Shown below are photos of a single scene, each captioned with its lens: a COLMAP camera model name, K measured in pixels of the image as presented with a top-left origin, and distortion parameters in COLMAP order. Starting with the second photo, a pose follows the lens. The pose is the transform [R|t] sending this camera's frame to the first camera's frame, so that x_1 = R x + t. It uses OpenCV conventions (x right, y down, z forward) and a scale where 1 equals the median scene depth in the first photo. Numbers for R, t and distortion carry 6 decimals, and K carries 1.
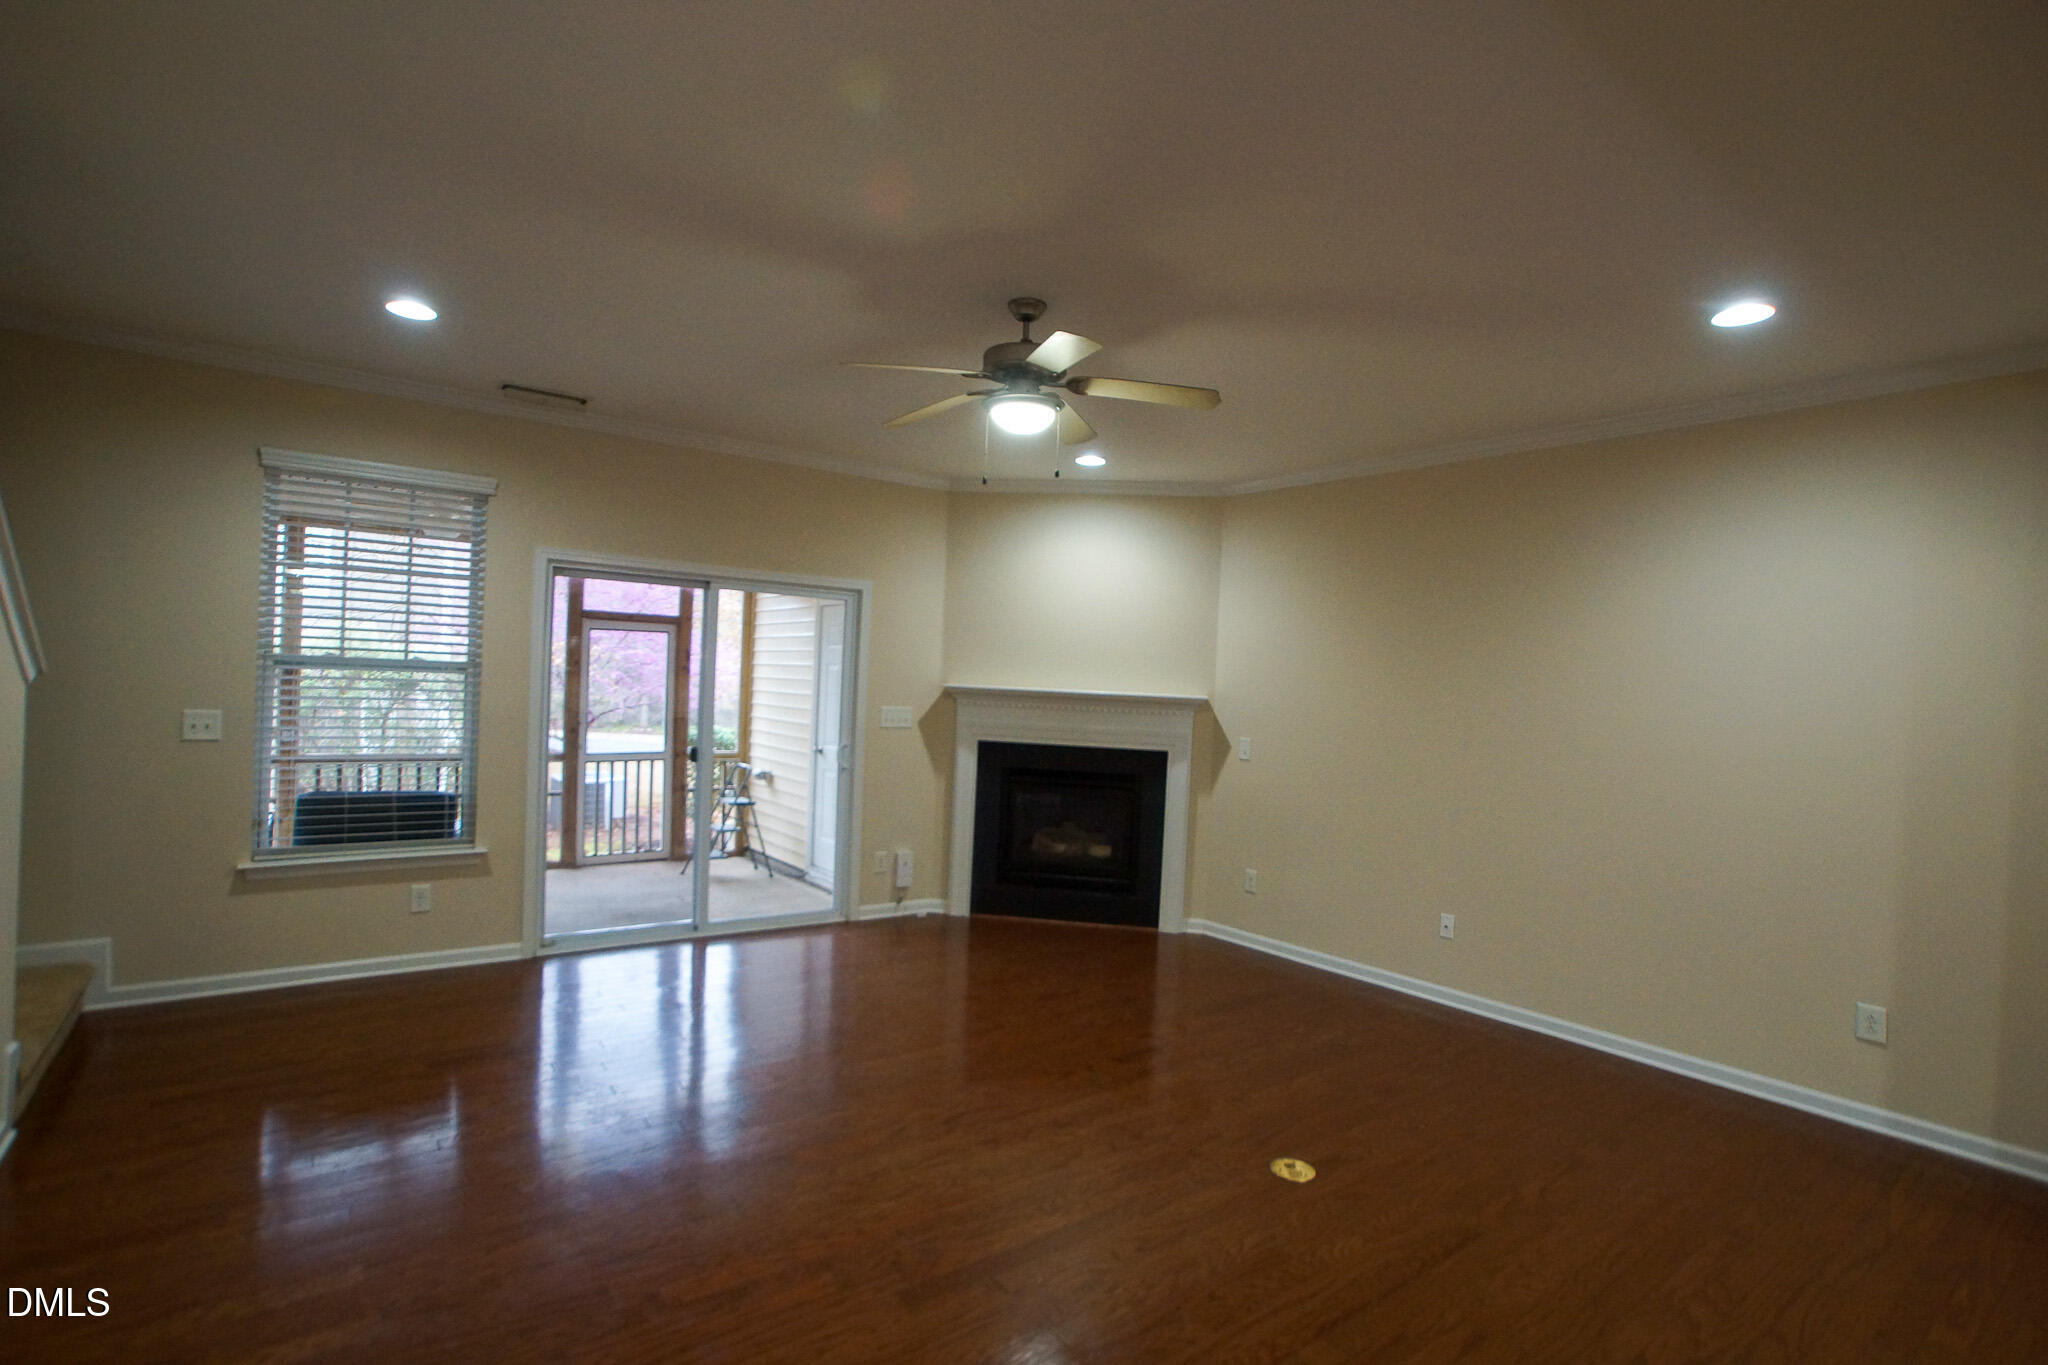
lens RADIAL K [[962.7, 0, 1015.6], [0, 962.7, 681.3], [0, 0, 1]] dist [-0.041222, 0.001163]
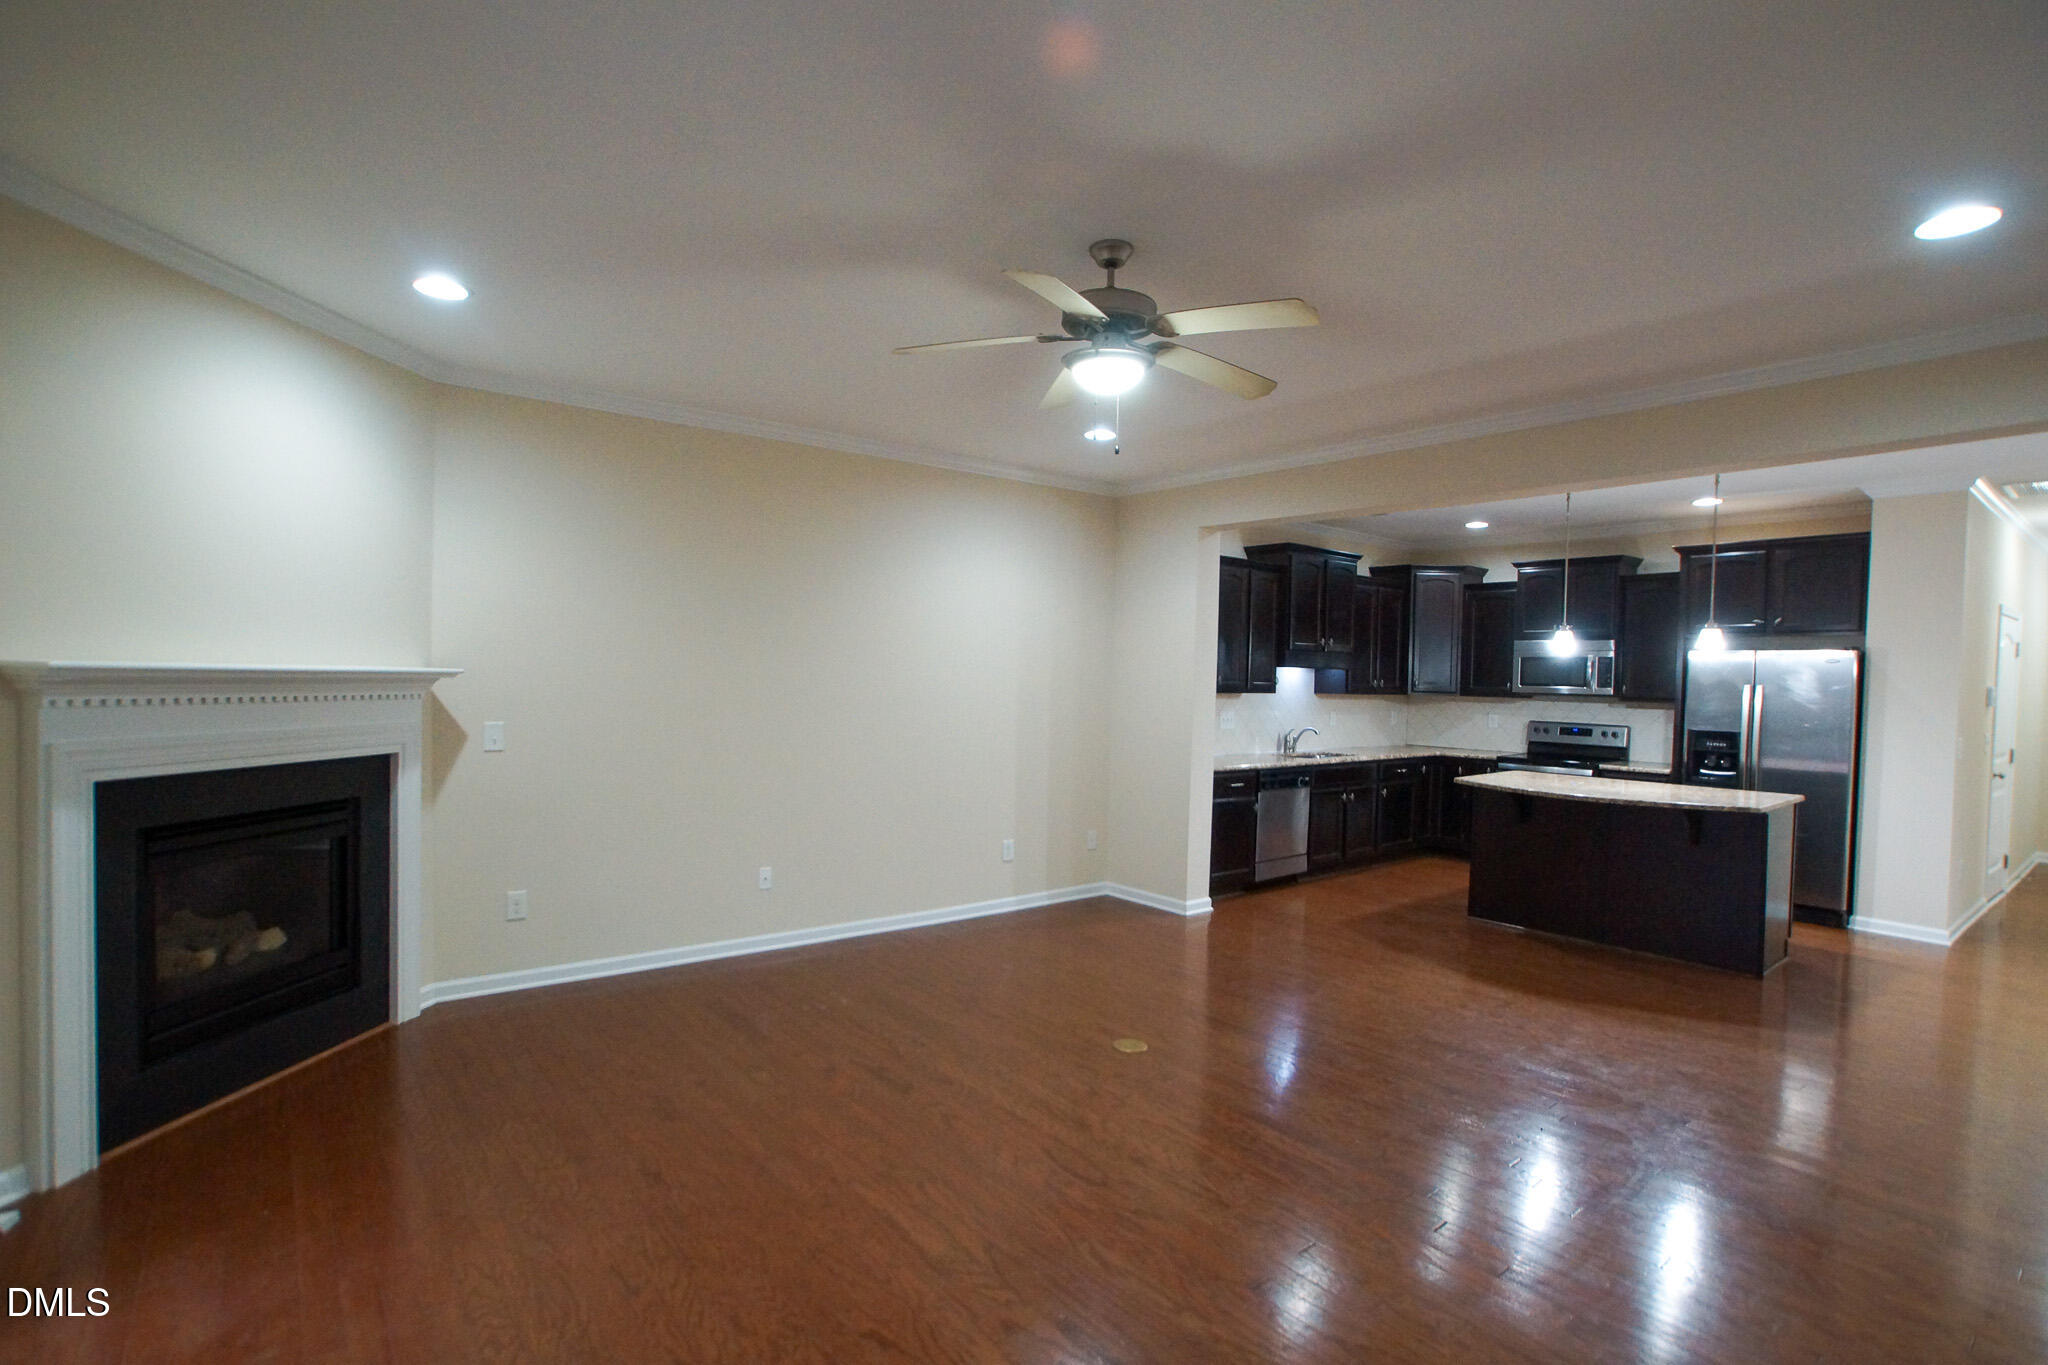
lens RADIAL K [[962.7, 0, 1005.0], [0, 962.7, 689.7], [0, 0, 1]] dist [-0.041222, 0.001163]
pose [[-0.031007, -0.053678, 0.998077, -0.494946], [-0.030758, 0.998135, 0.052725, -0.017286], [-0.999046, -0.029064, -0.032600, 0.604013]]
